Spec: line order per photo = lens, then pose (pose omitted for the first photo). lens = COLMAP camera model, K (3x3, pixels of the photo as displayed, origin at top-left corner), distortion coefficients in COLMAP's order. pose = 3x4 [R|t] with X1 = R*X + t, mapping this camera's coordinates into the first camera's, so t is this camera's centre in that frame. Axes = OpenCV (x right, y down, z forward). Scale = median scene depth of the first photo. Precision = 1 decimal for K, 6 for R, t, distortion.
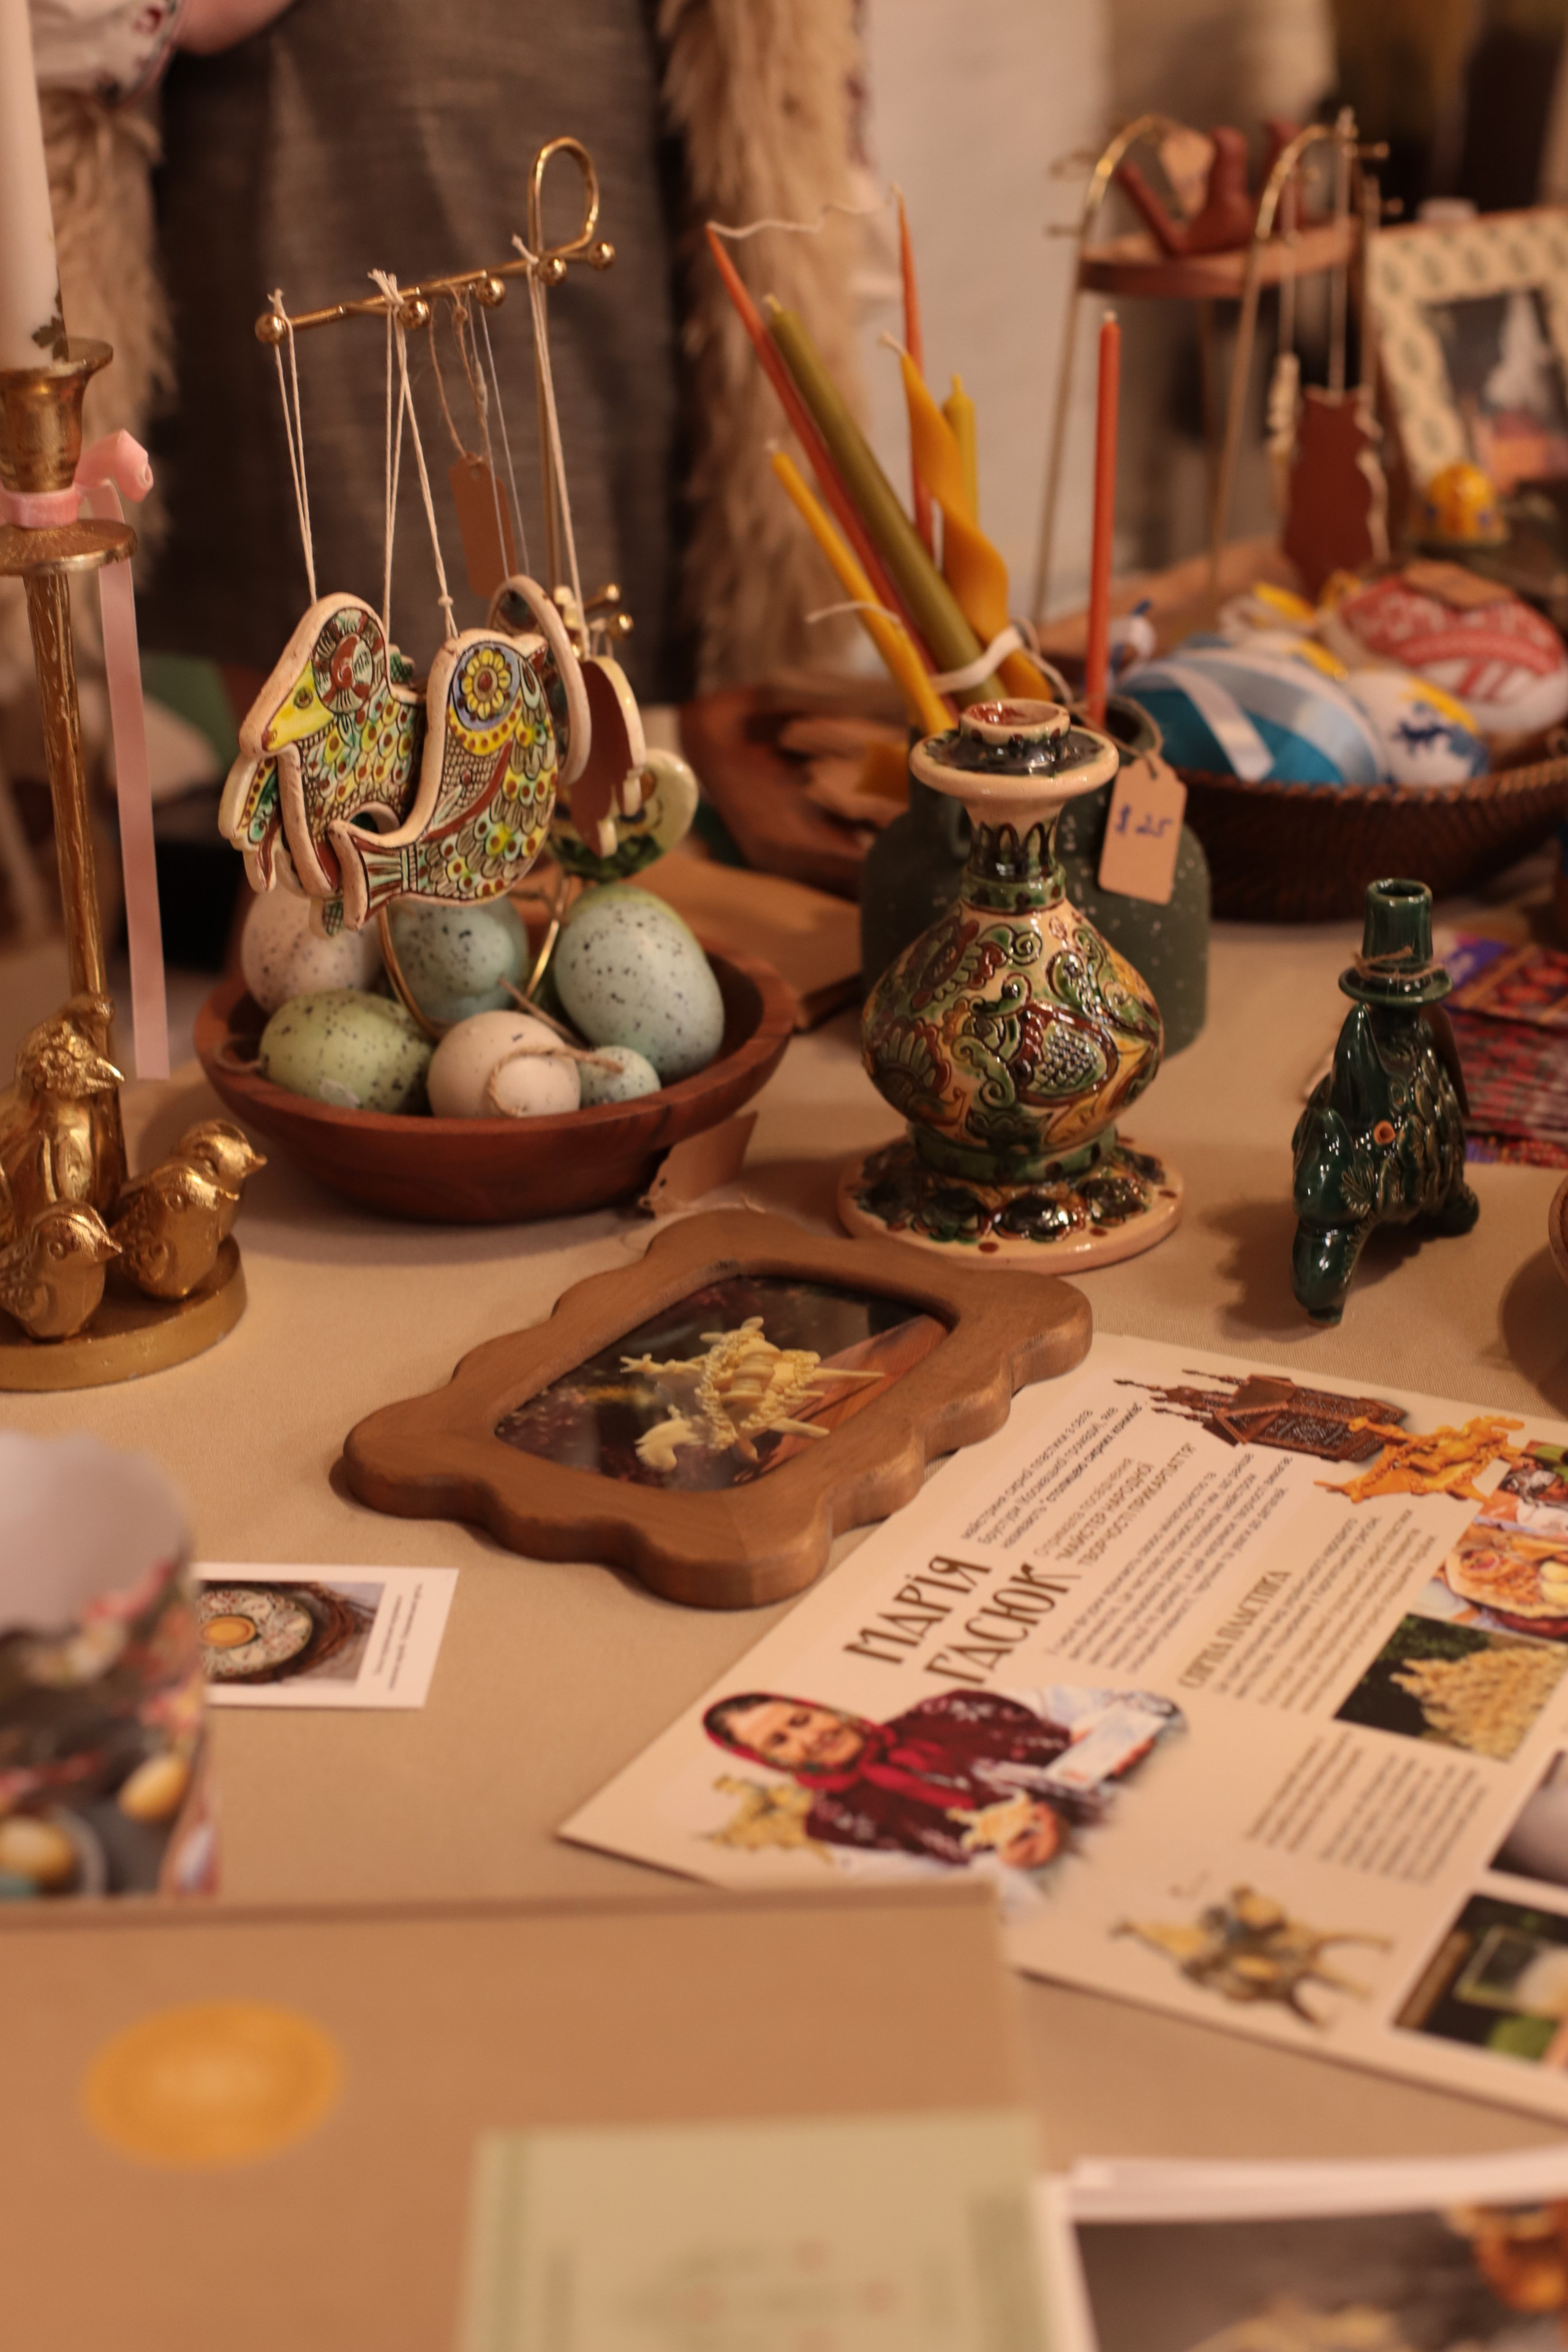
lens RADIAL K [[3640.8, 0, 784.0], [0, 3640.8, 1176.0], [0, 0, 1]] dist [-0.063044, -0.023844]
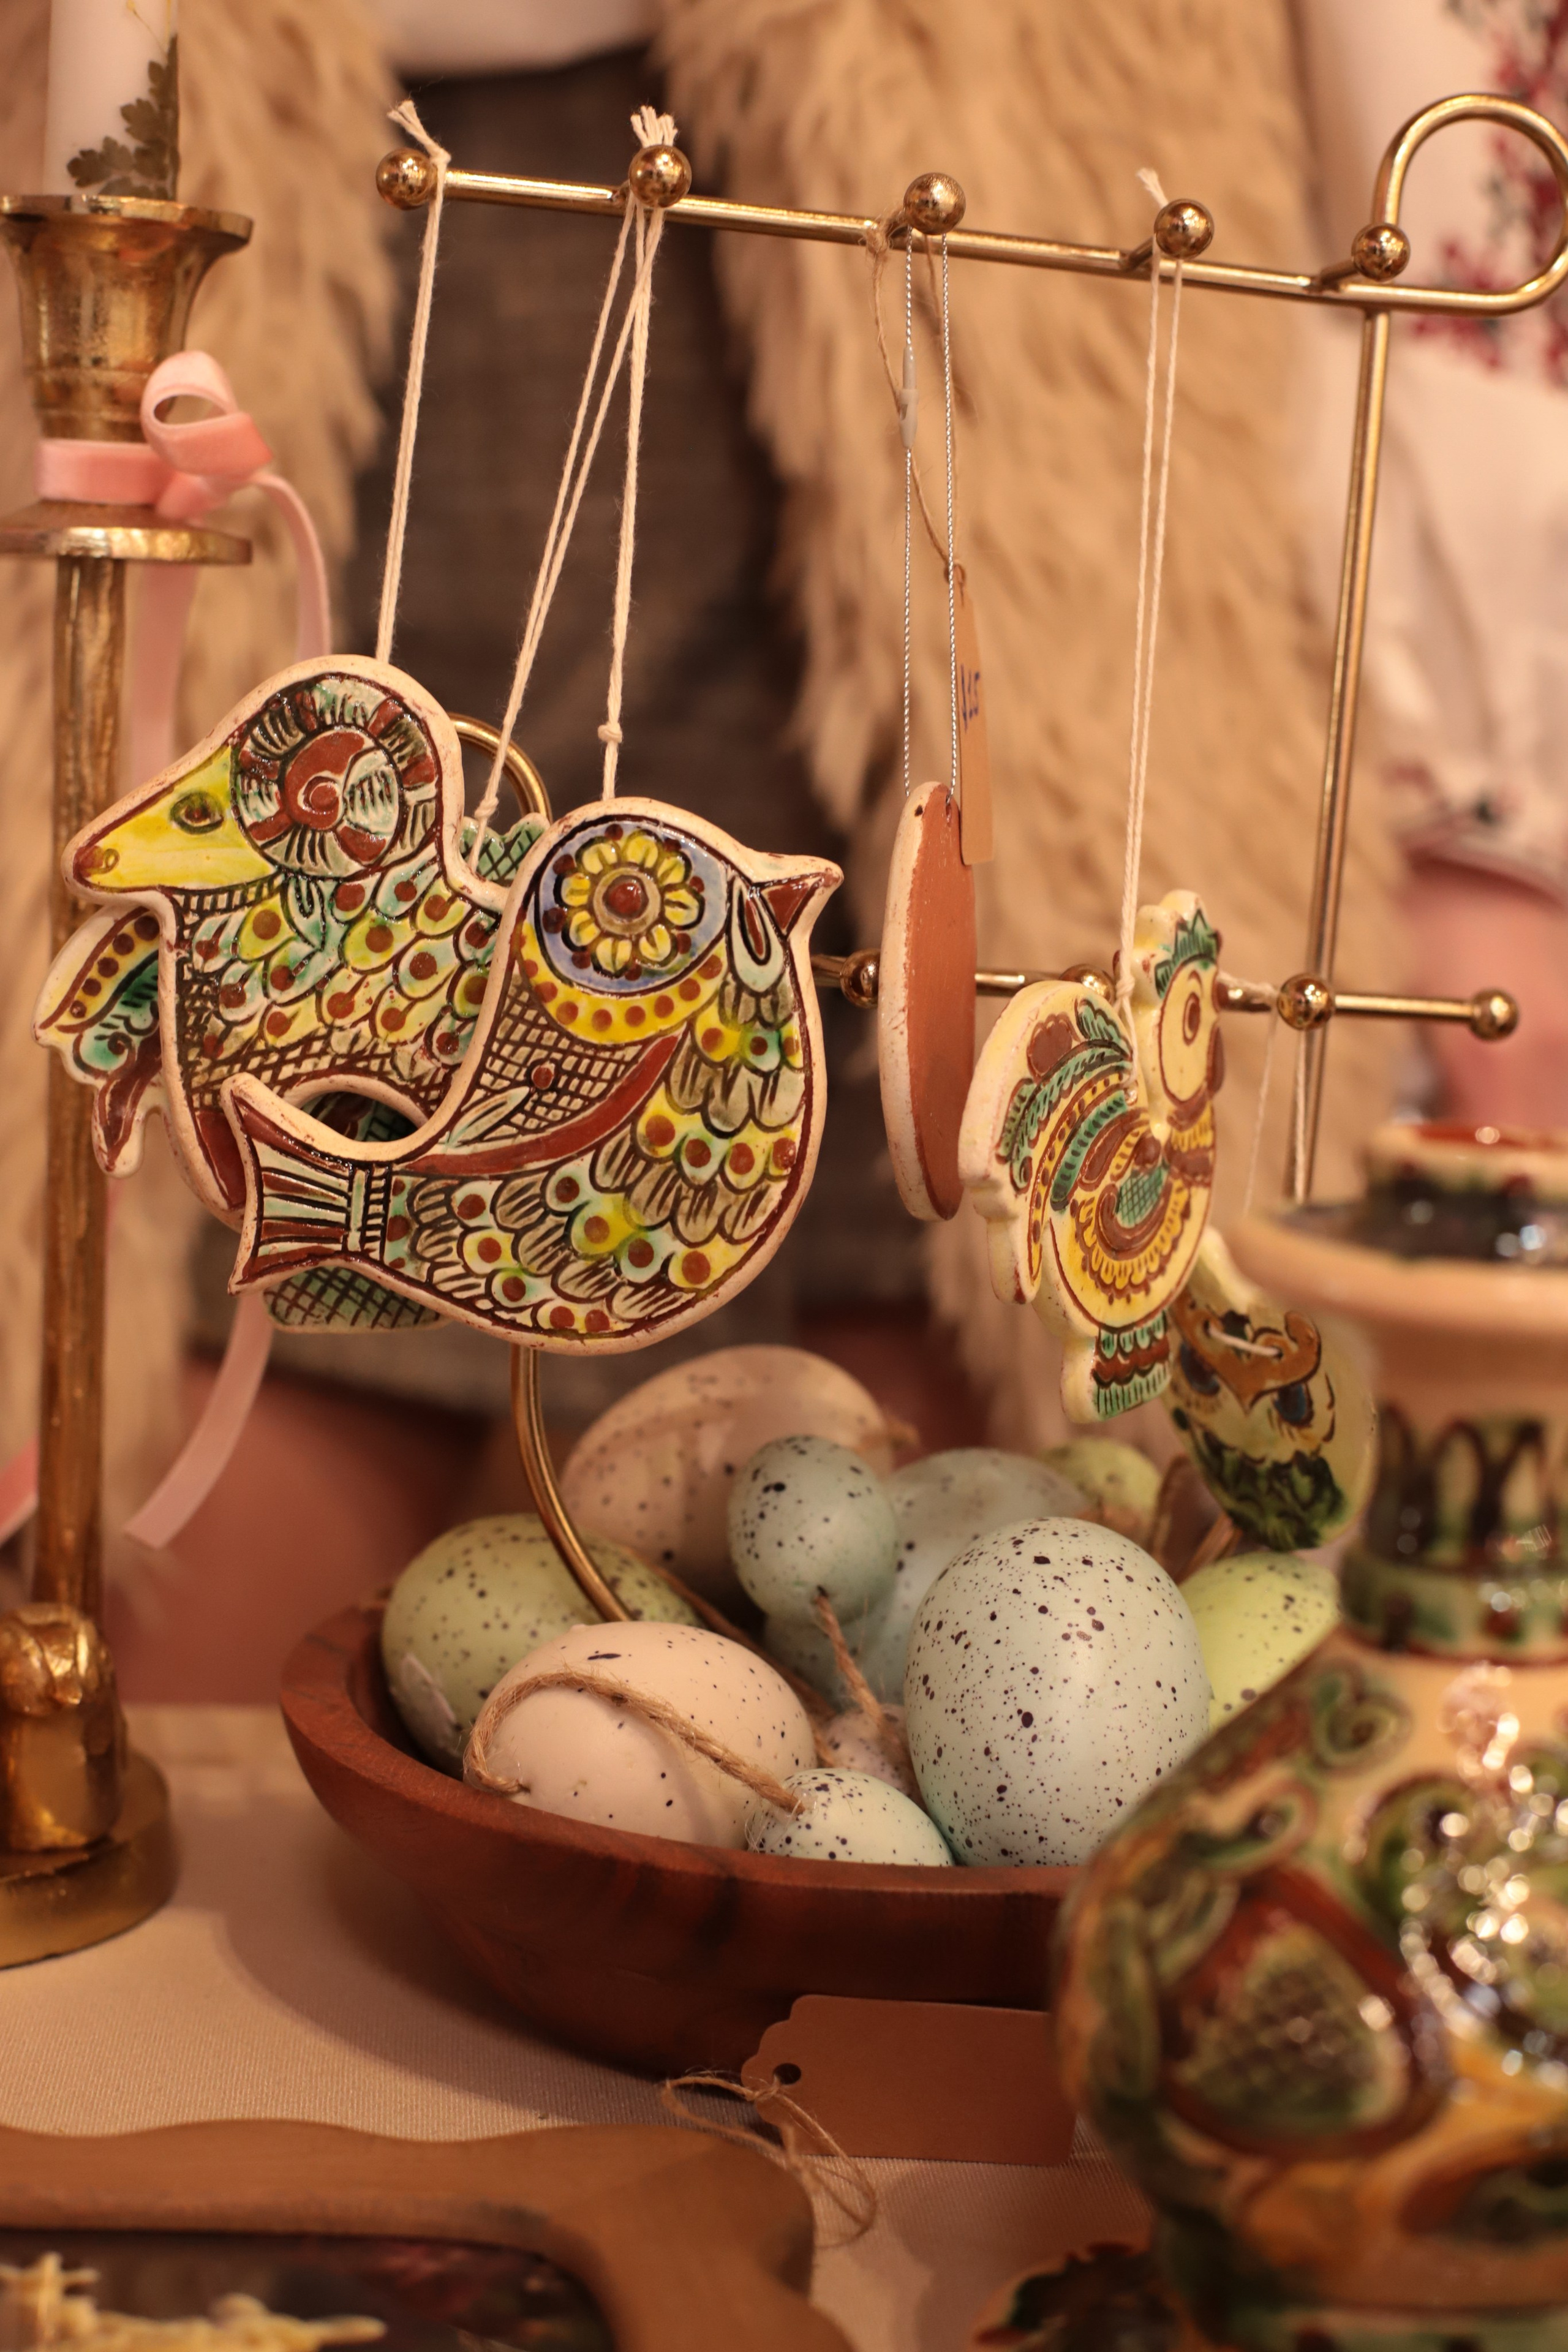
lens RADIAL K [[3640.8, 0, 784.0], [0, 3640.8, 1176.0], [0, 0, 1]] dist [-0.063044, -0.023844]
pose [[0.619477, 0.149512, -0.770645, 0.318059], [-0.371150, 0.920826, -0.119697, -0.049992], [0.691734, 0.360174, 0.625922, 0.720163]]
